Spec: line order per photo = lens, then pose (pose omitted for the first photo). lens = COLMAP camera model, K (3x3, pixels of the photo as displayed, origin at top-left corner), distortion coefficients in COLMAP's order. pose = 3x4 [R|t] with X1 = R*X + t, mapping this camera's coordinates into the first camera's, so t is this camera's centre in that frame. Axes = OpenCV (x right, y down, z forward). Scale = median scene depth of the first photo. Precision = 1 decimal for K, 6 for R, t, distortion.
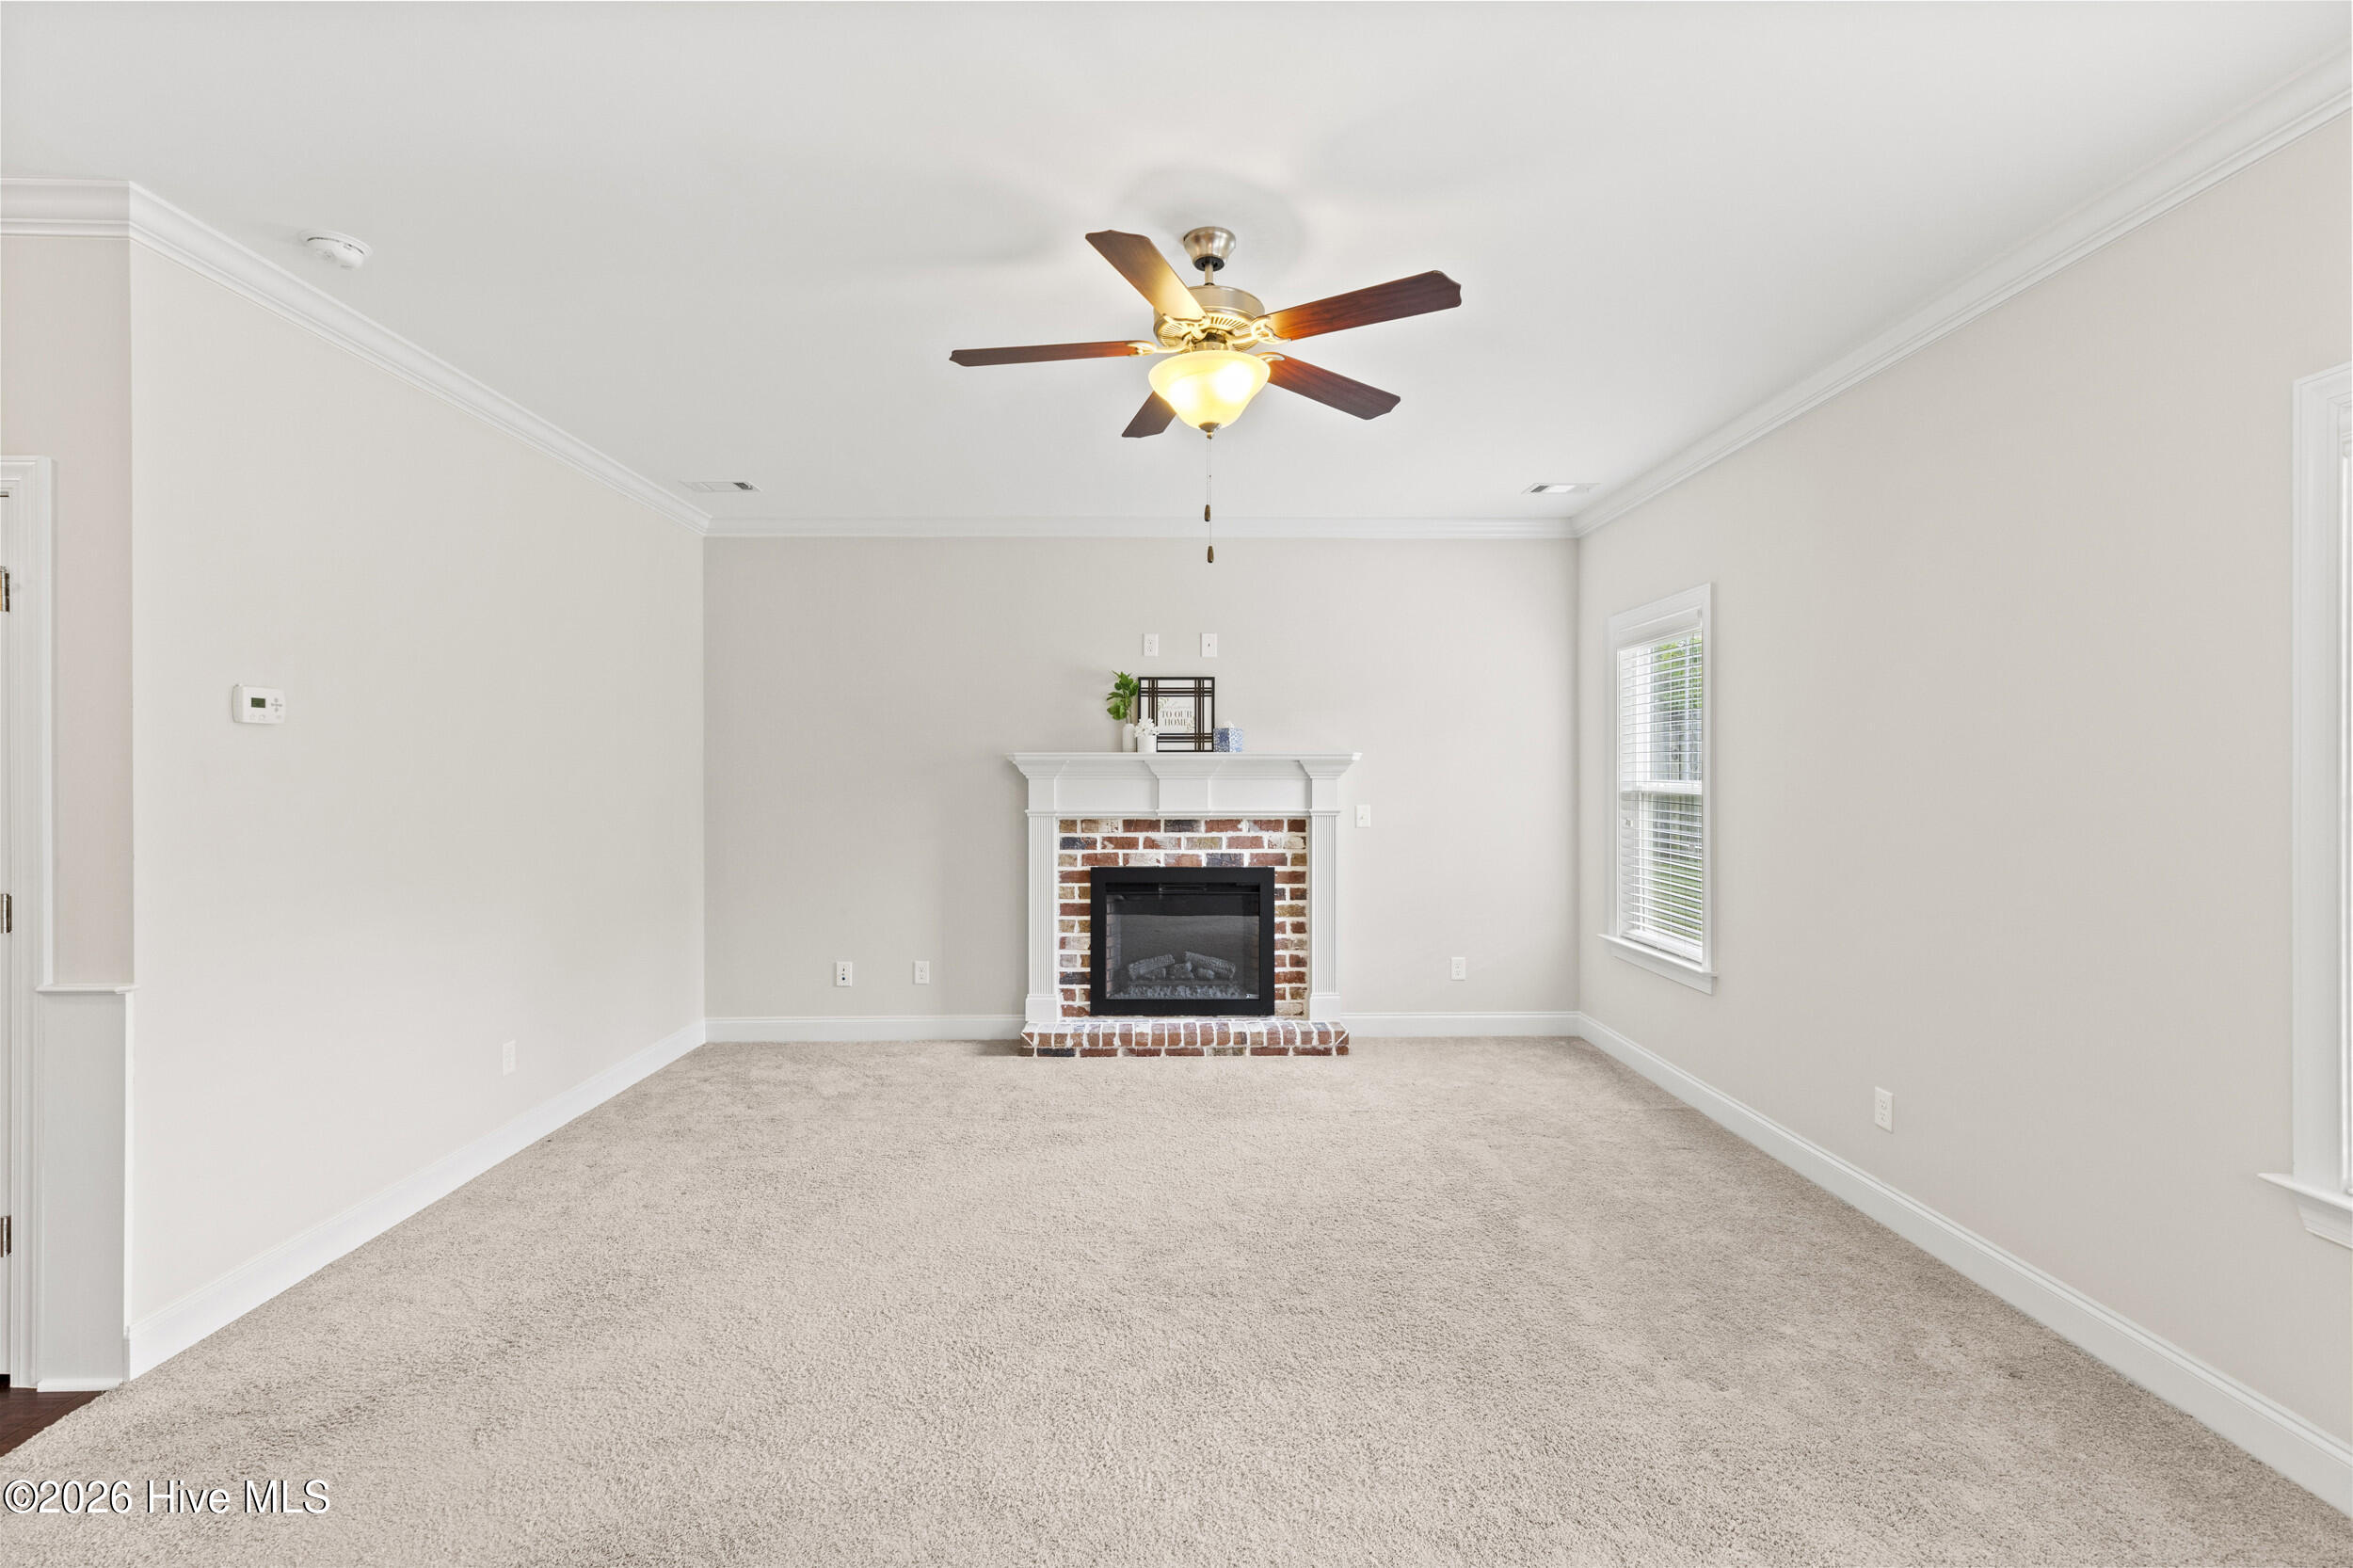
lens RADIAL K [[1048.4, 0, 1173.3], [0, 1048.4, 780.5], [0, 0, 1]] dist [0.009461, 0.000100]
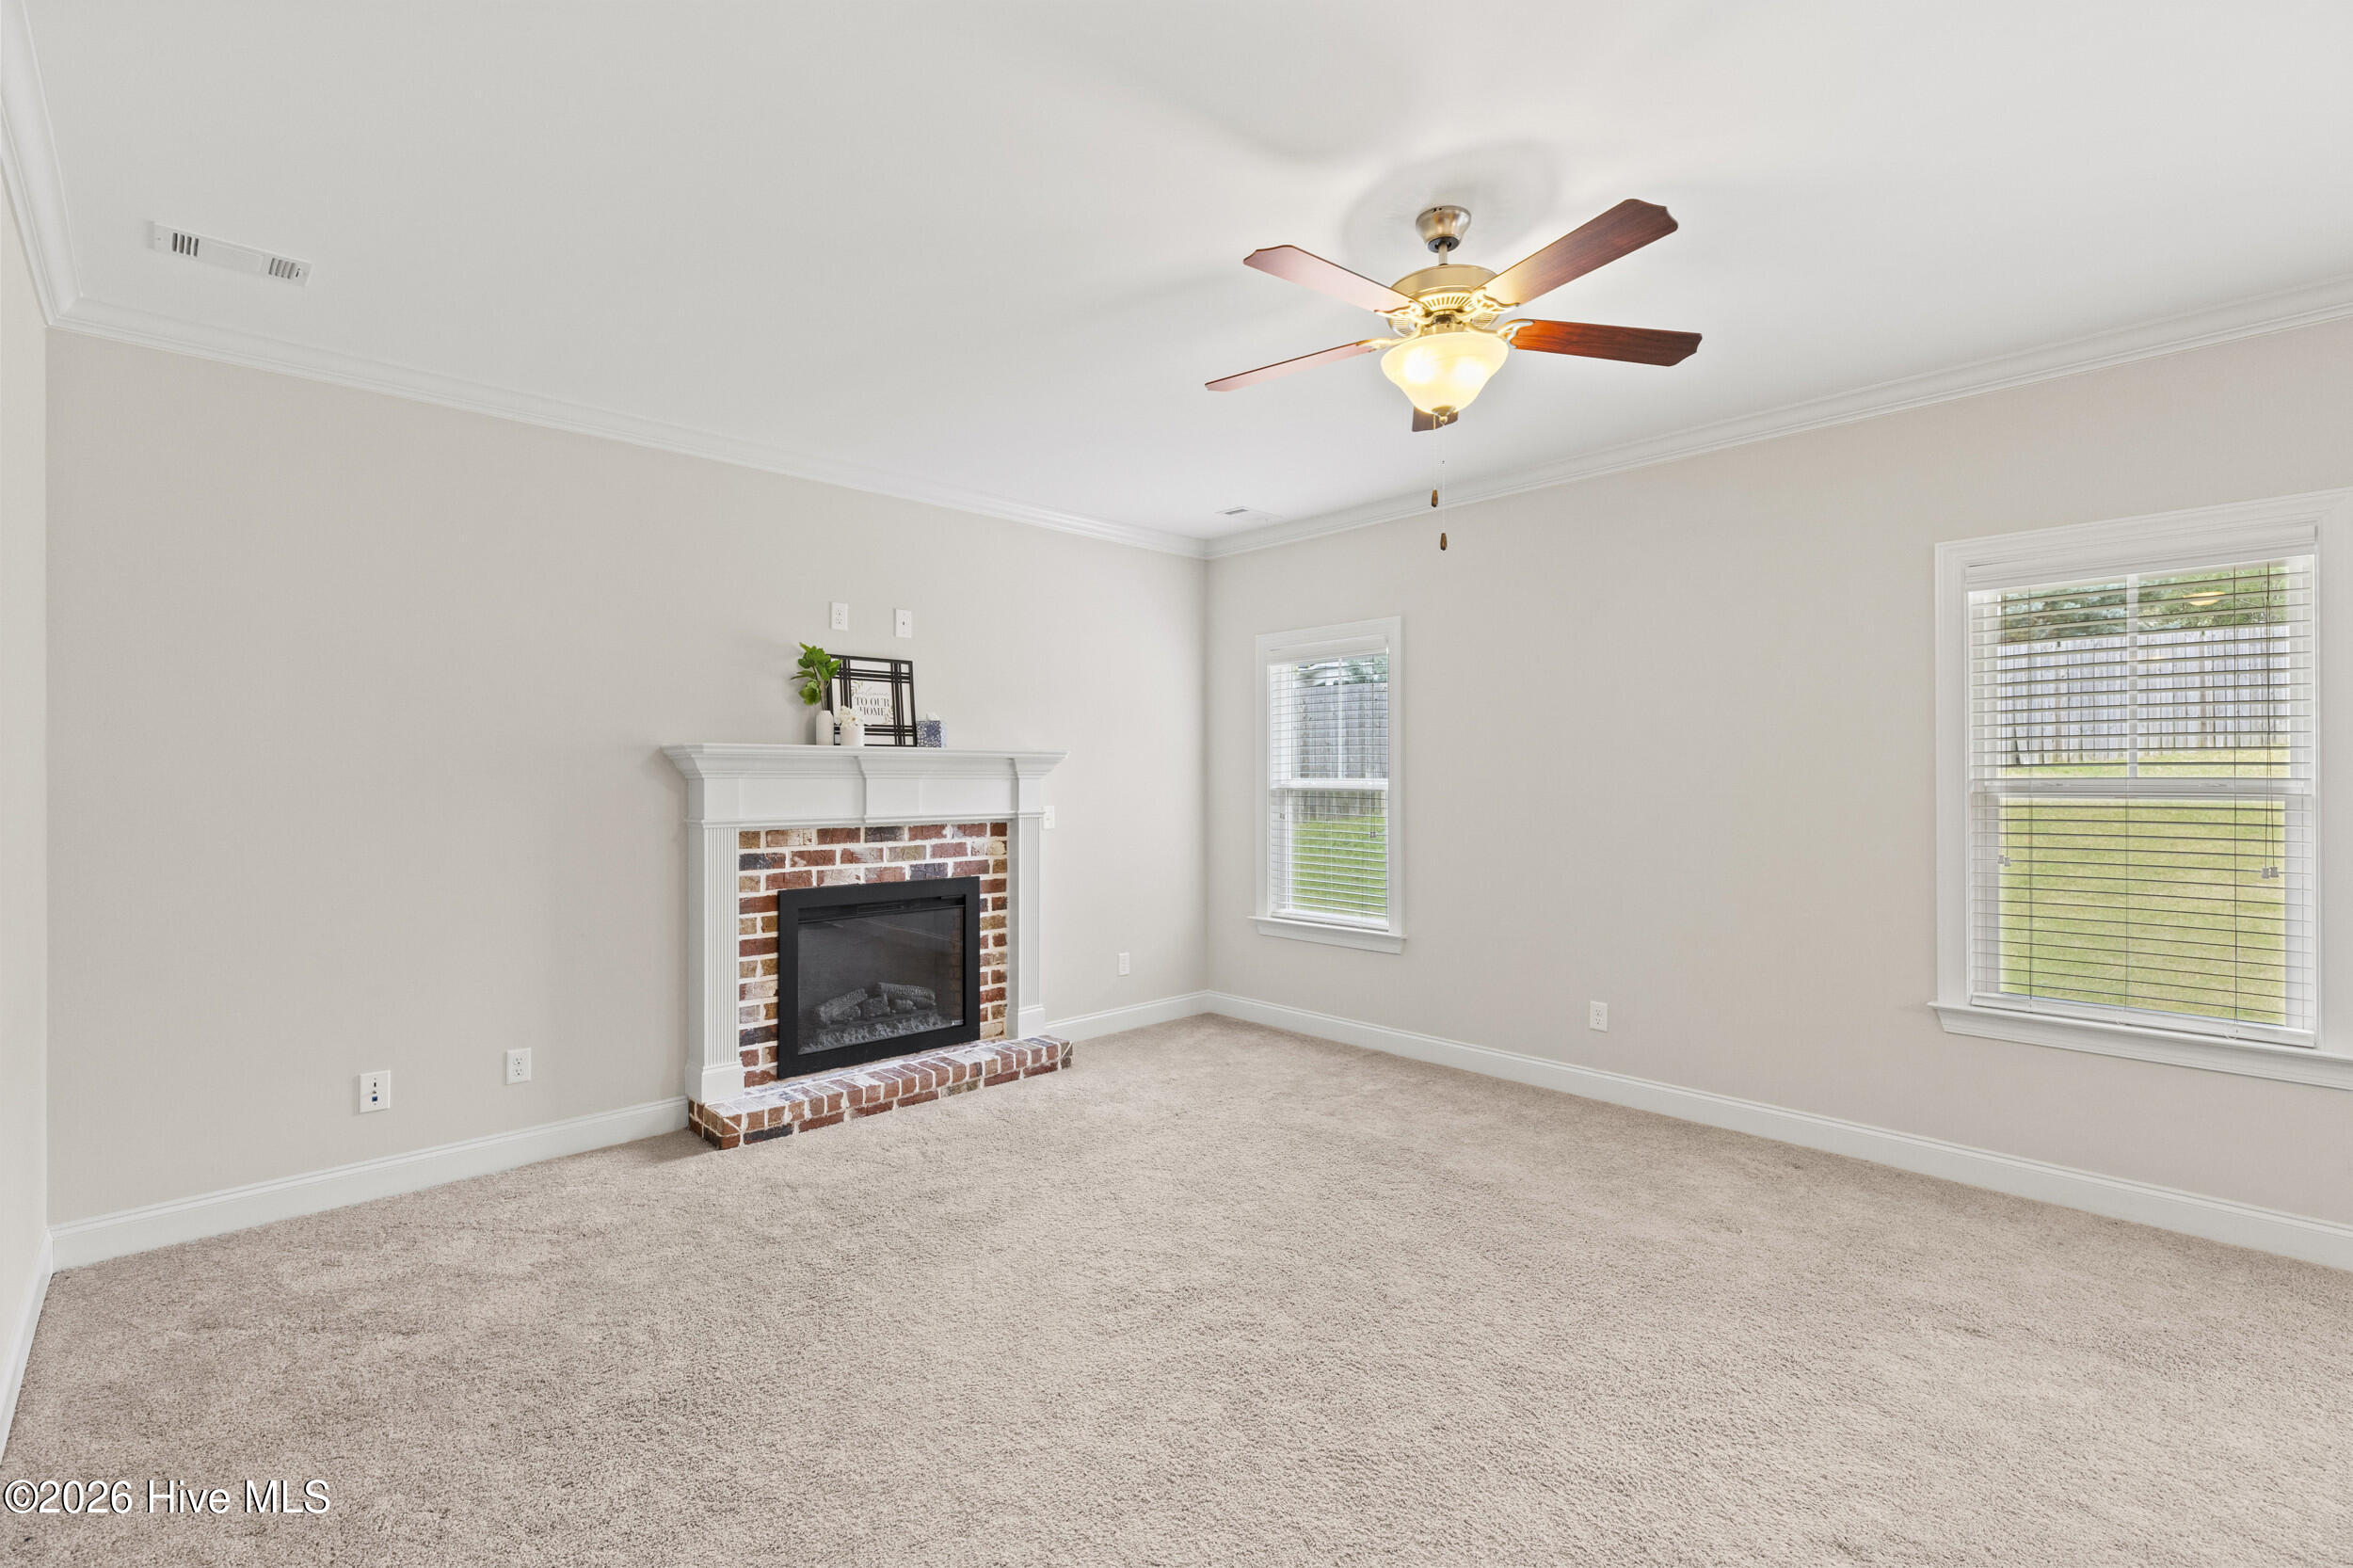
lens RADIAL K [[1048.4, 0, 1173.3], [0, 1048.4, 780.5], [0, 0, 1]] dist [0.009461, 0.000100]
pose [[0.737073, -0.001527, 0.675812, -0.392422], [0.005320, 0.999980, -0.003542, 0.004278], [-0.675792, 0.006206, 0.737066, 0.218381]]
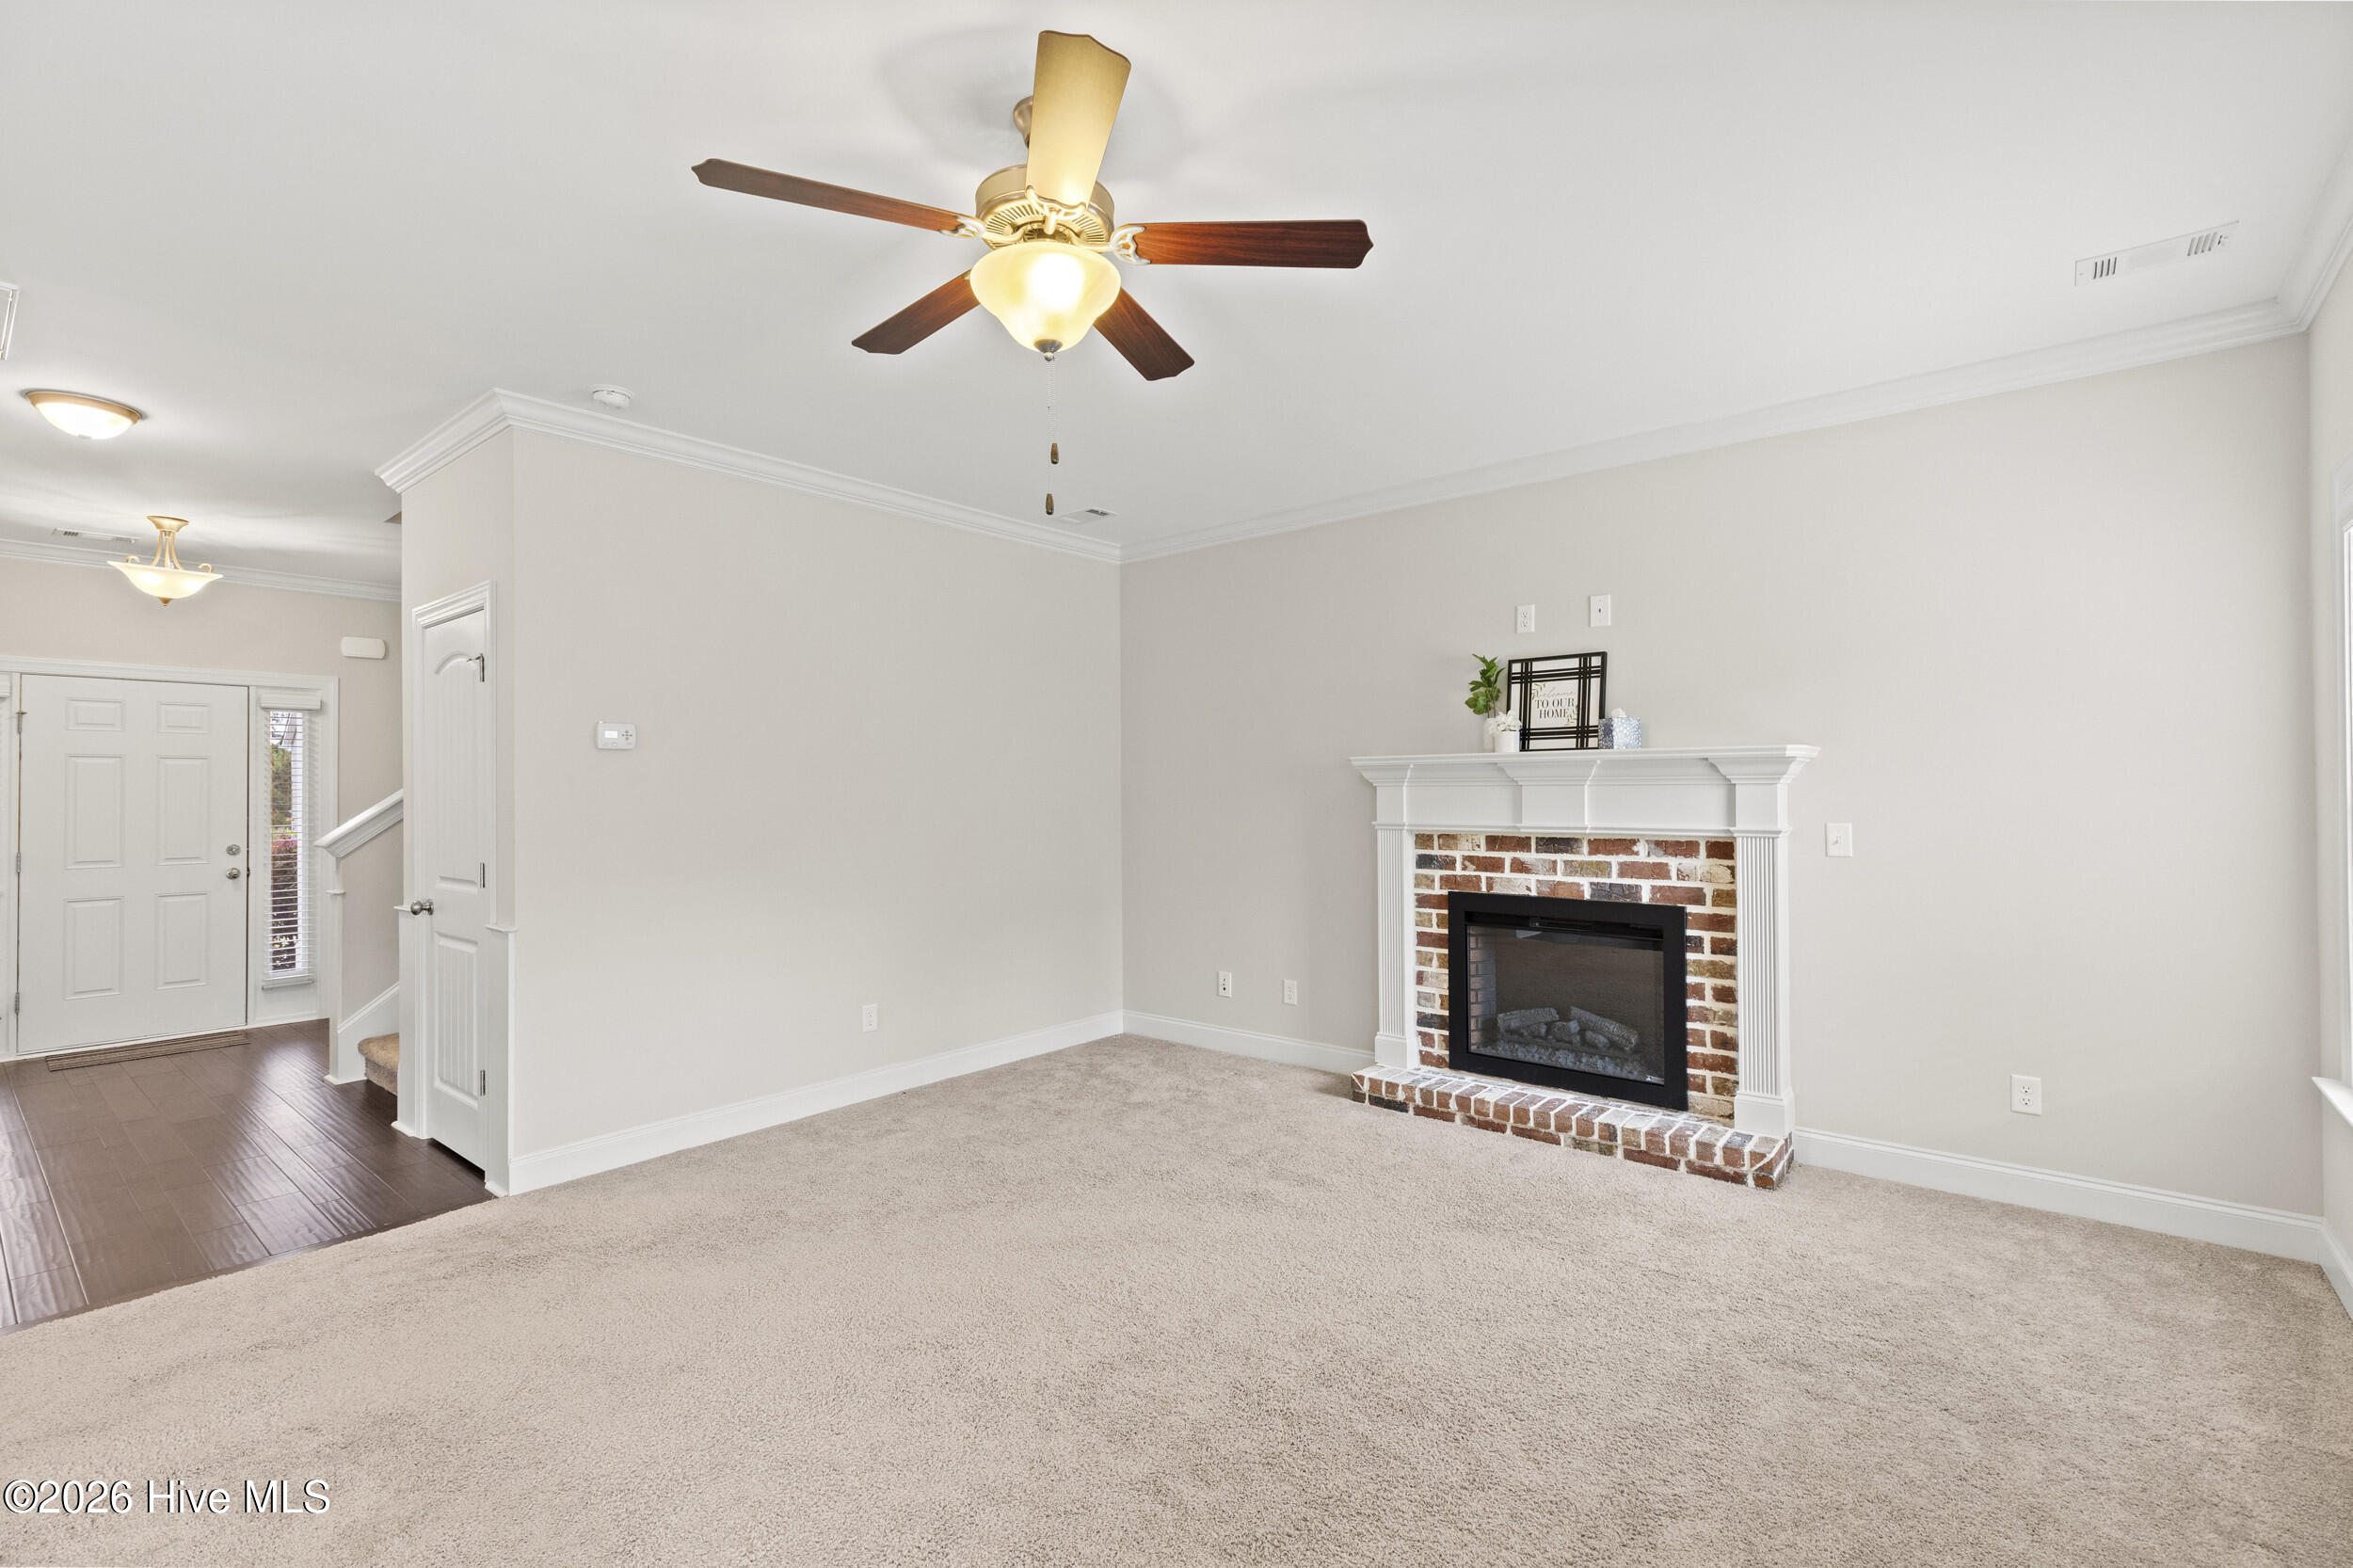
lens RADIAL K [[1052.2, 0, 1176.5], [0, 1052.2, 784.0], [0, 0, 1]] dist [0.007709, -0.000415]
pose [[0.757355, -0.006997, -0.652966, 0.306838], [0.002984, 0.999969, -0.007254, 0.002285], [0.652997, 0.003546, 0.757352, 0.218682]]
